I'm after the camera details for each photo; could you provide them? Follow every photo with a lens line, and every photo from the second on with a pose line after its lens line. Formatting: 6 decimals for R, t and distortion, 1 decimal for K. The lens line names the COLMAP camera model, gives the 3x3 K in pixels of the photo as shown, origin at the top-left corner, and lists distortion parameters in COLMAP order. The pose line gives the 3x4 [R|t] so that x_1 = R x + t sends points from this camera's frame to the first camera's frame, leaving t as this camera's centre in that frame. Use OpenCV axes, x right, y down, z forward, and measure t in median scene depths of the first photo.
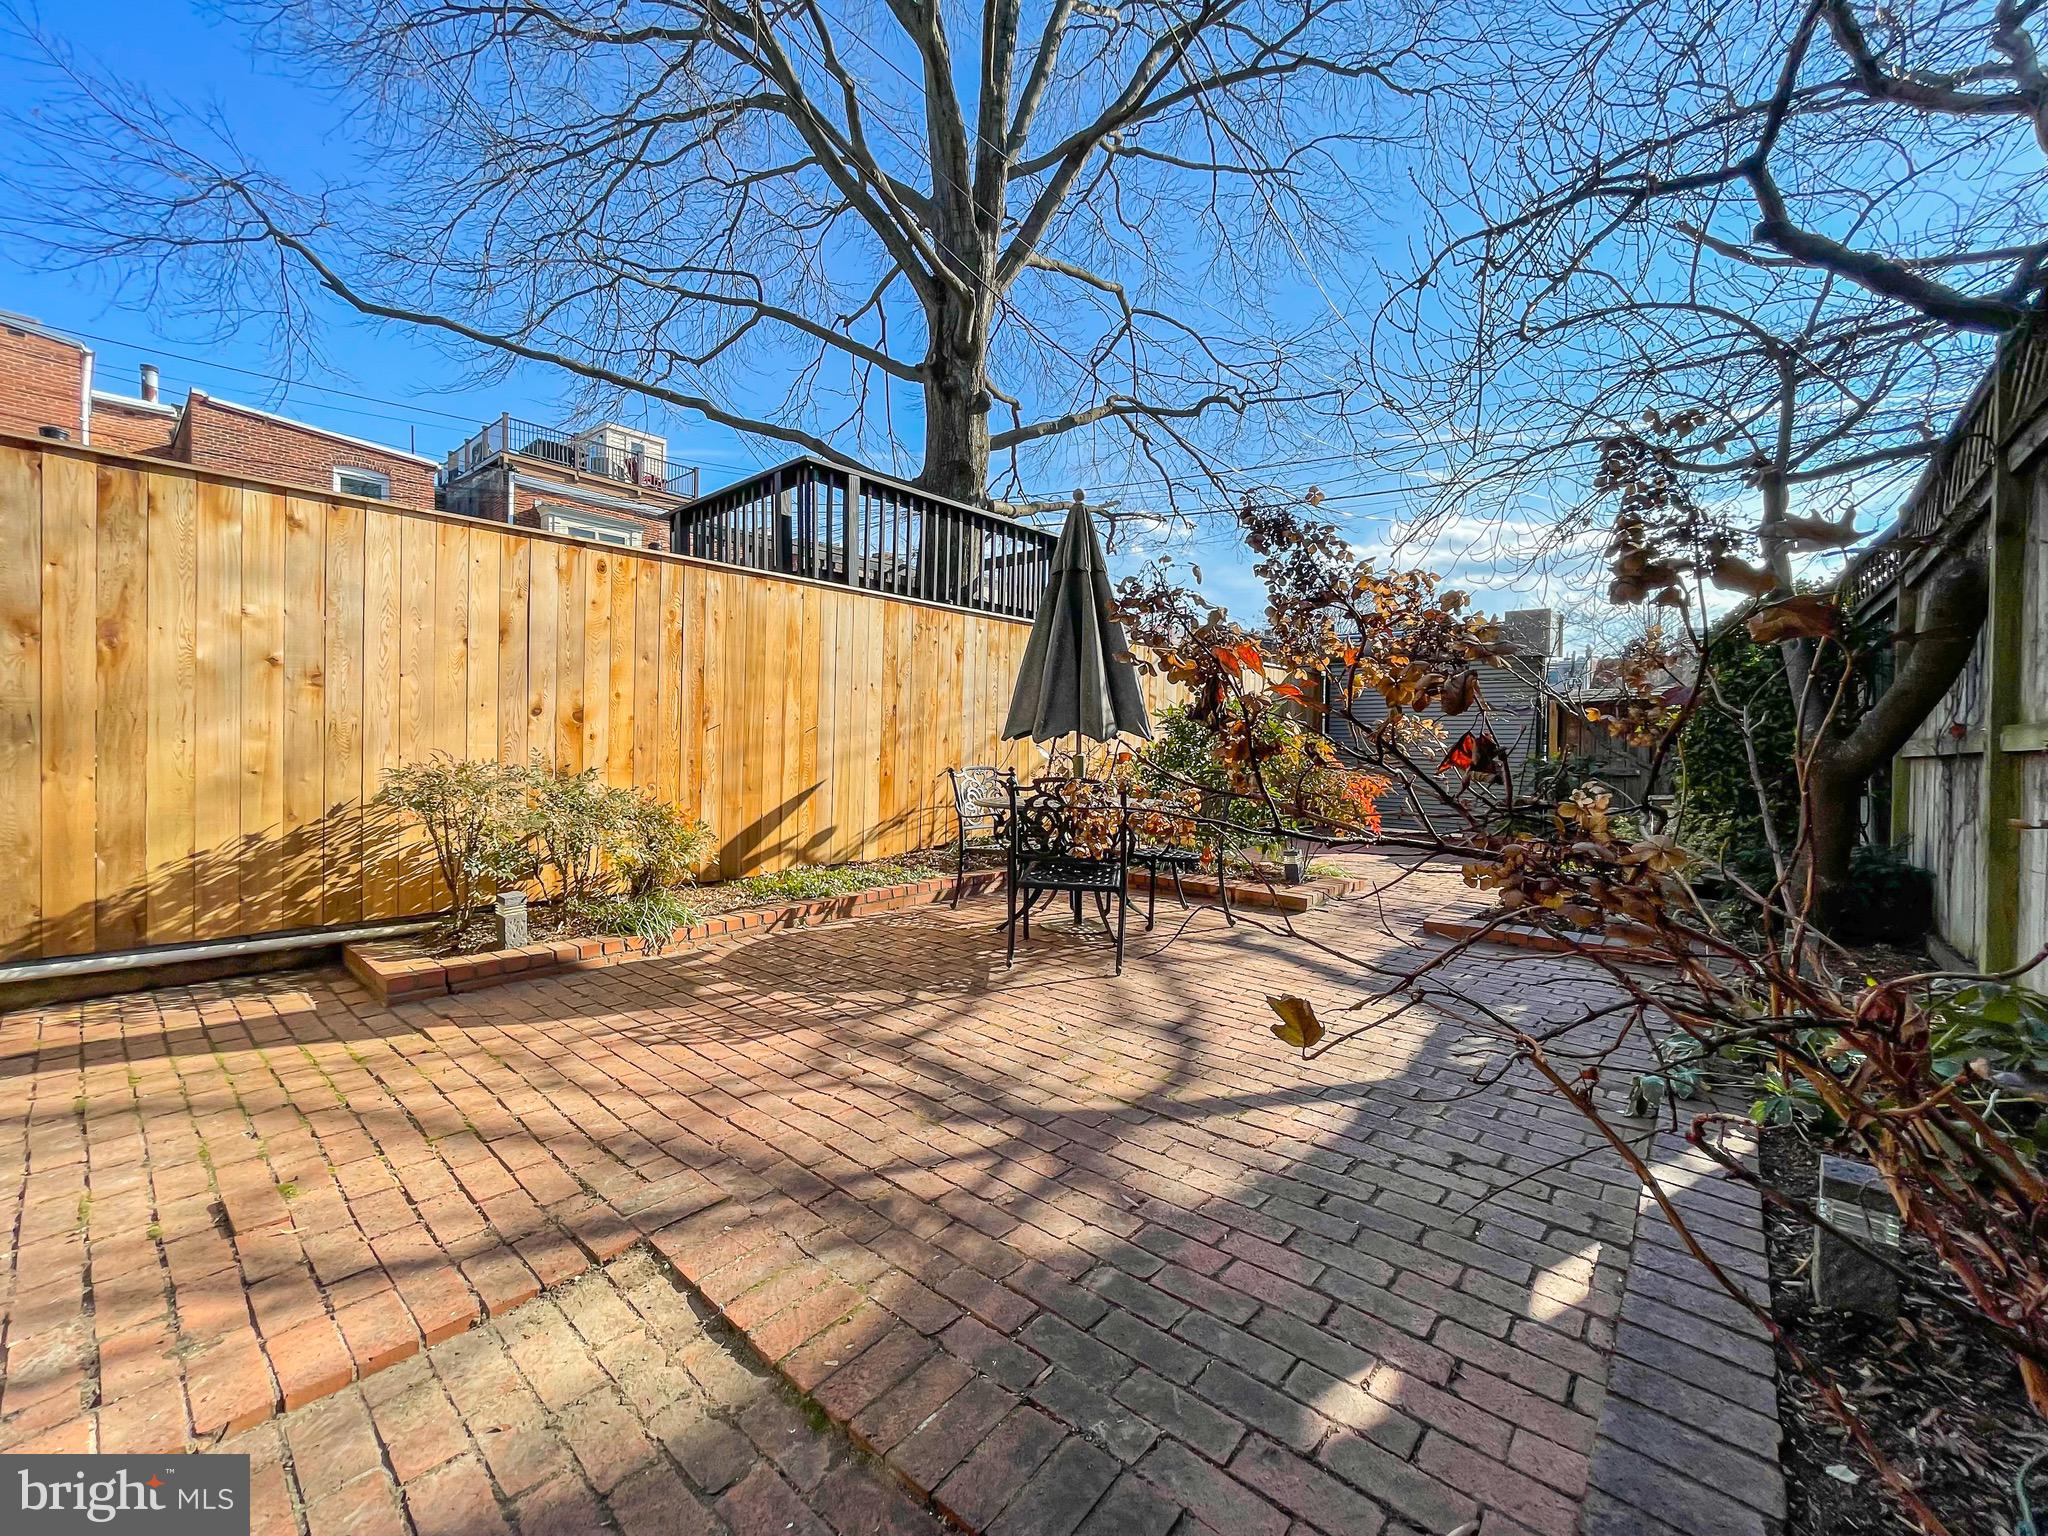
lens RADIAL K [[814.5, 0, 1018.1], [0, 814.5, 764.4], [0, 0, 1]] dist [0.000897, 0.000062]
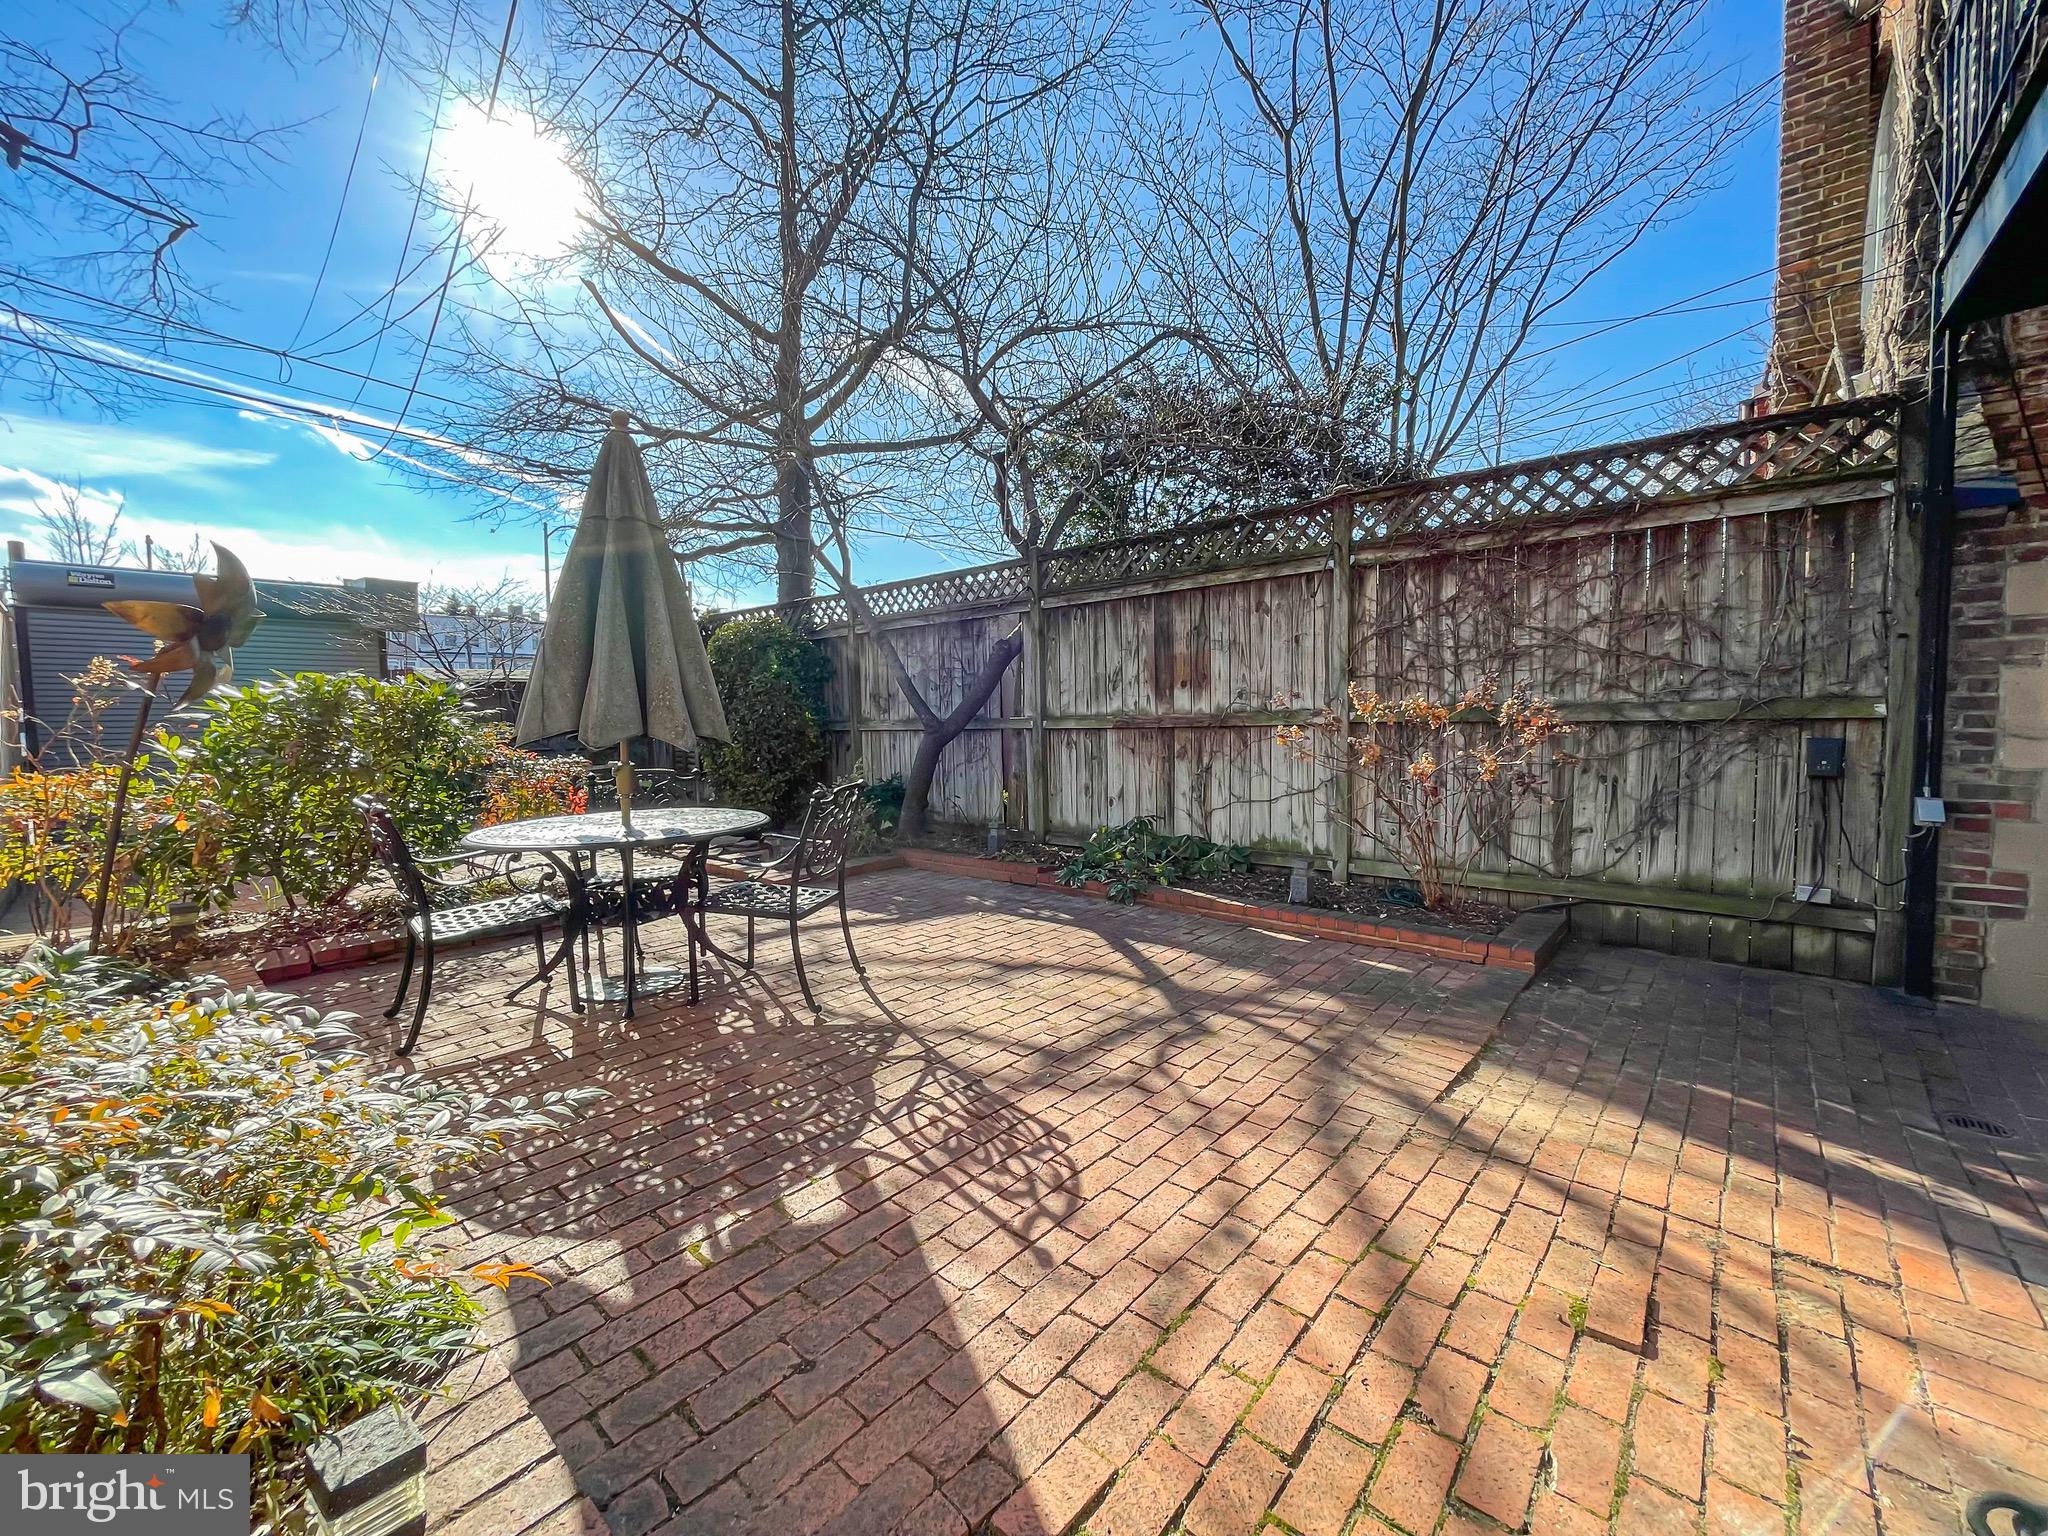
lens RADIAL K [[814.5, 0, 1015.8], [0, 814.5, 756.7], [0, 0, 1]] dist [0.000897, 0.000062]
pose [[0.019022, -0.065926, 0.997643, -1.246231], [0.034293, 0.997280, 0.065248, -0.102958], [-0.999231, 0.032971, 0.021231, 1.120504]]
